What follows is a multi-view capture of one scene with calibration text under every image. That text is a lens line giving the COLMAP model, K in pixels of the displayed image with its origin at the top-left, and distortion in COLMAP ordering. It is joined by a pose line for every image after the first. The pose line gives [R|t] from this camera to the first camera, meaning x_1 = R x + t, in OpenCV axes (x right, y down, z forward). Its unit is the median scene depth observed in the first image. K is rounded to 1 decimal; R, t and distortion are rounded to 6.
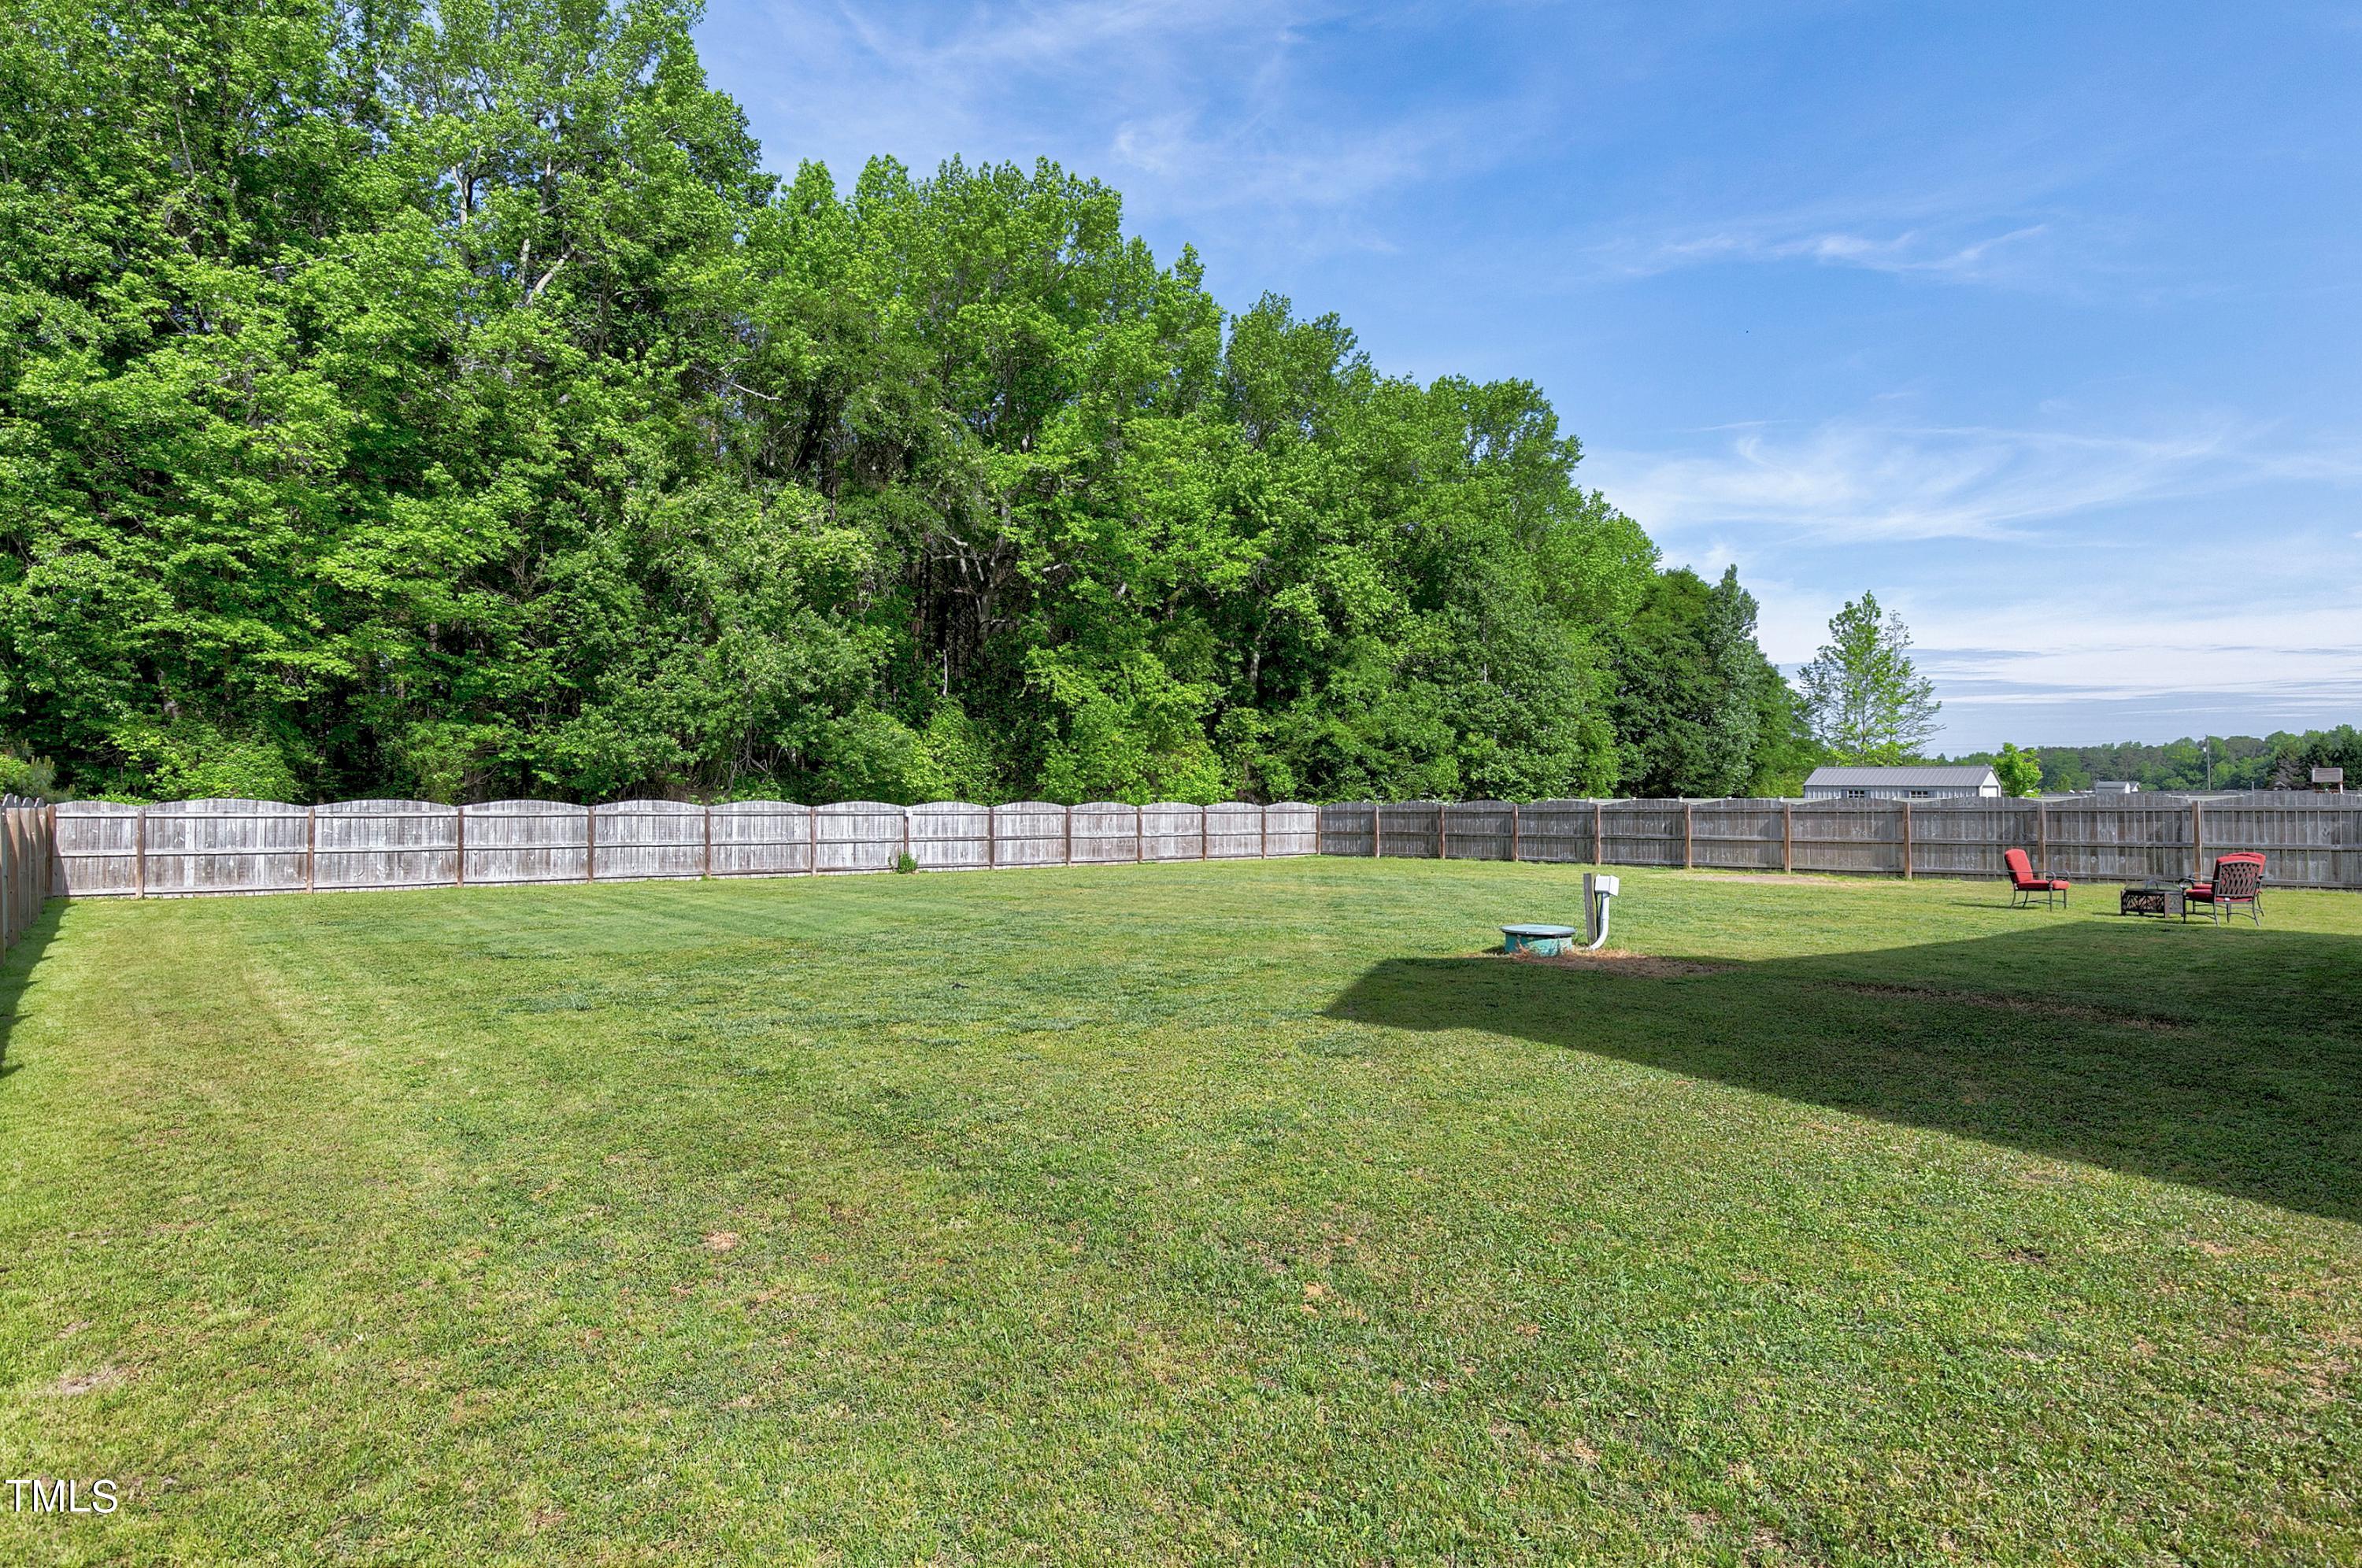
lens RADIAL K [[1218.0, 0, 1181.0], [0, 1218.0, 784.0], [0, 0, 1]] dist [0.001689, 0.000382]
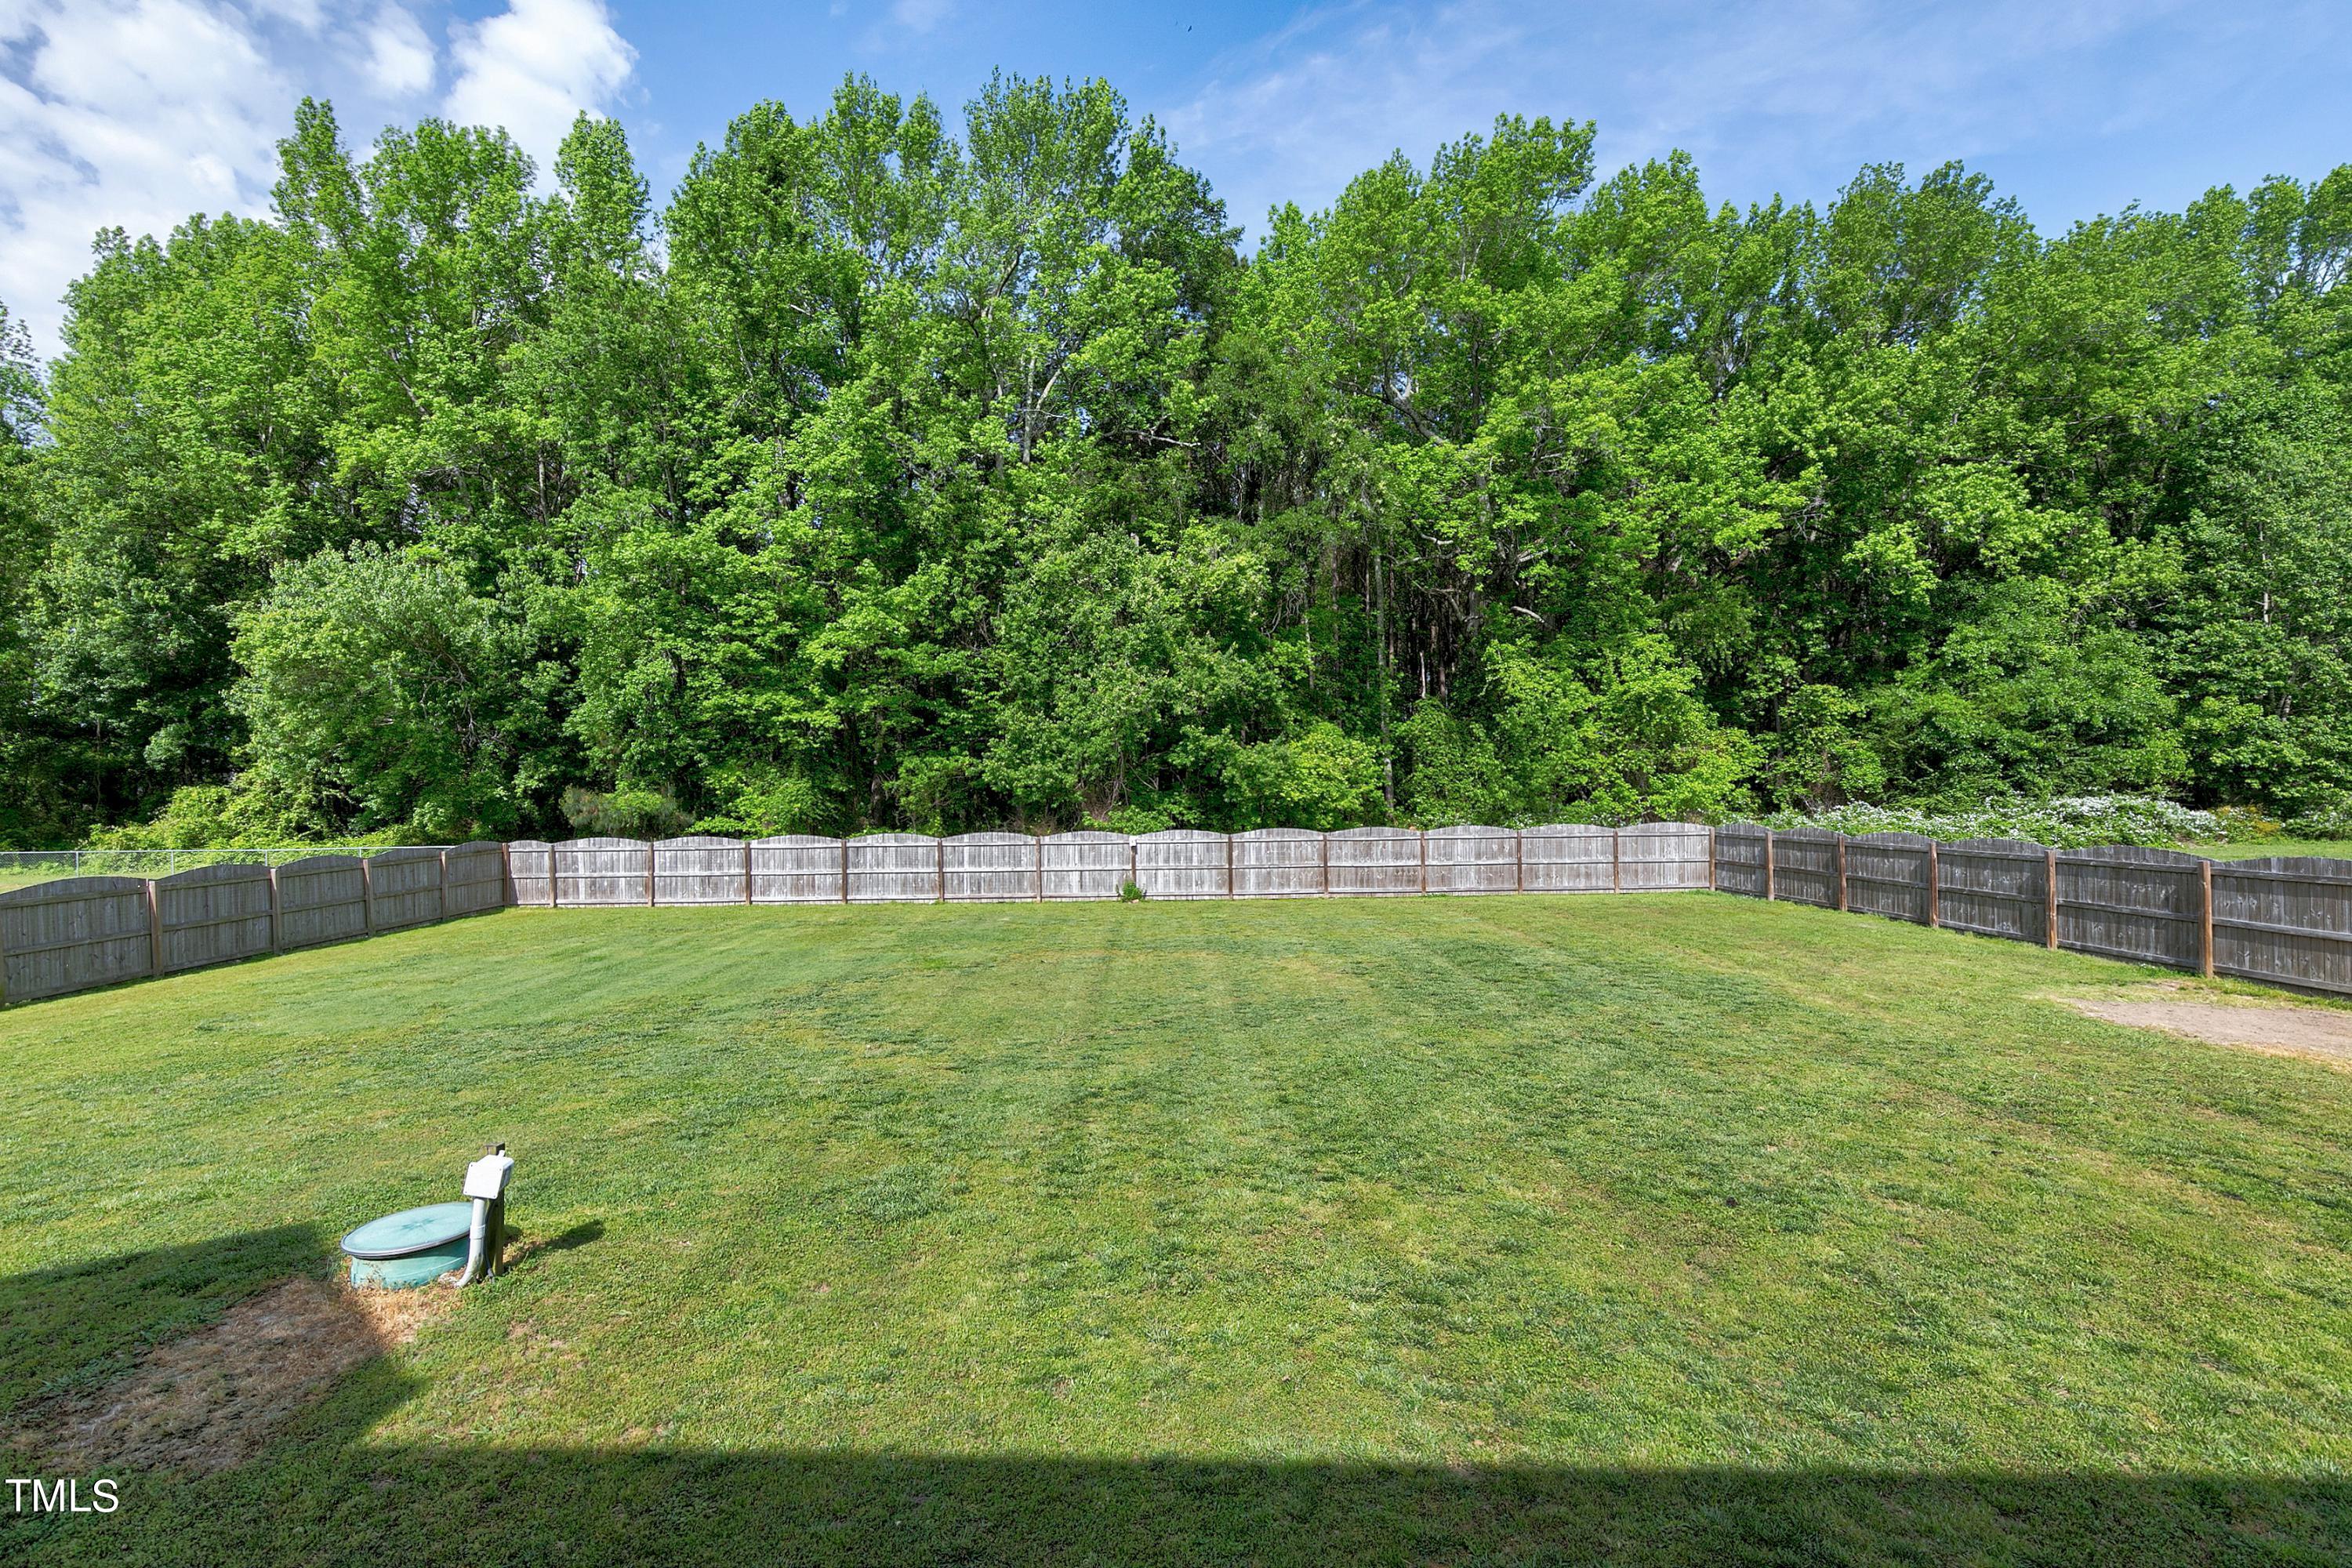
lens RADIAL K [[1074.8, 0, 1180.2], [0, 1074.8, 786.0], [0, 0, 1]] dist [0.006967, -0.000077]
pose [[0.779809, -0.007563, -0.625971, 0.281807], [0.024853, 0.999513, 0.018884, -0.030005], [0.625523, -0.030283, 0.779617, 0.253151]]
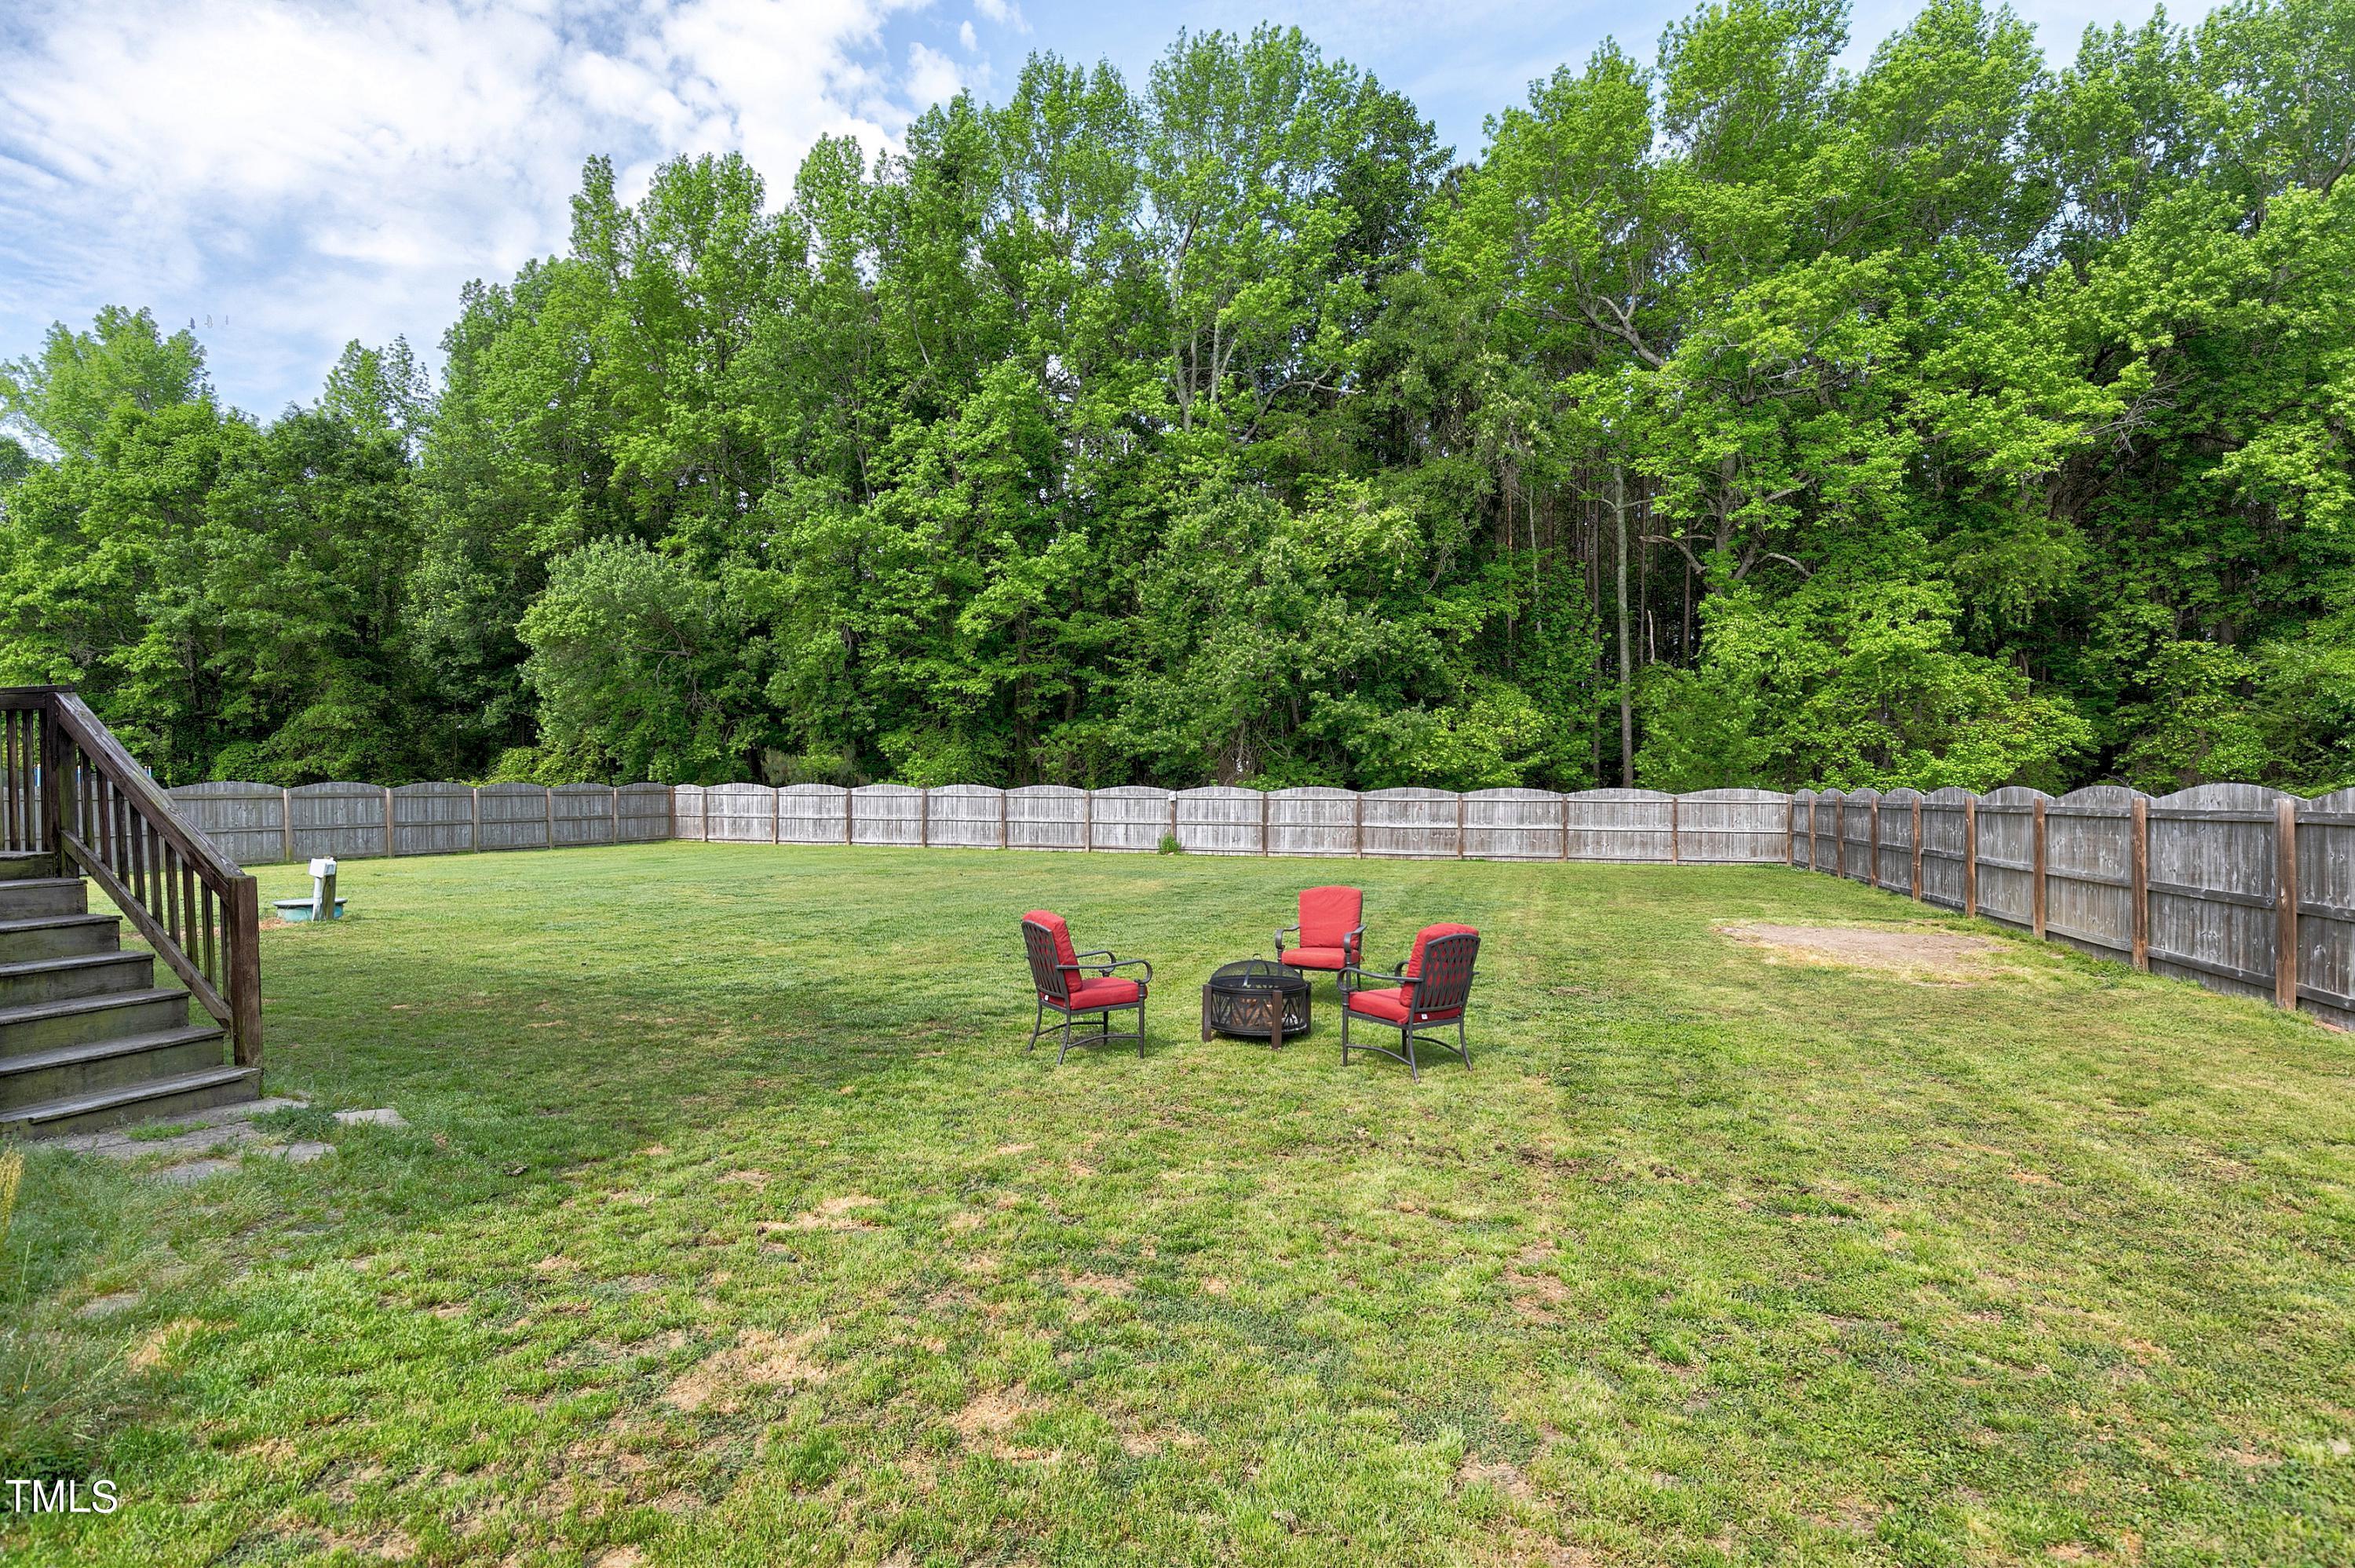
lens RADIAL K [[1286.7, 0, 1192.6], [0, 1286.7, 797.2], [0, 0, 1]] dist [0.000850, 0.000386]
pose [[0.546161, 0.011990, -0.837594, 0.546605], [0.009921, 0.999735, 0.020780, 0.000502], [0.837621, -0.019659, 0.545898, 0.316241]]
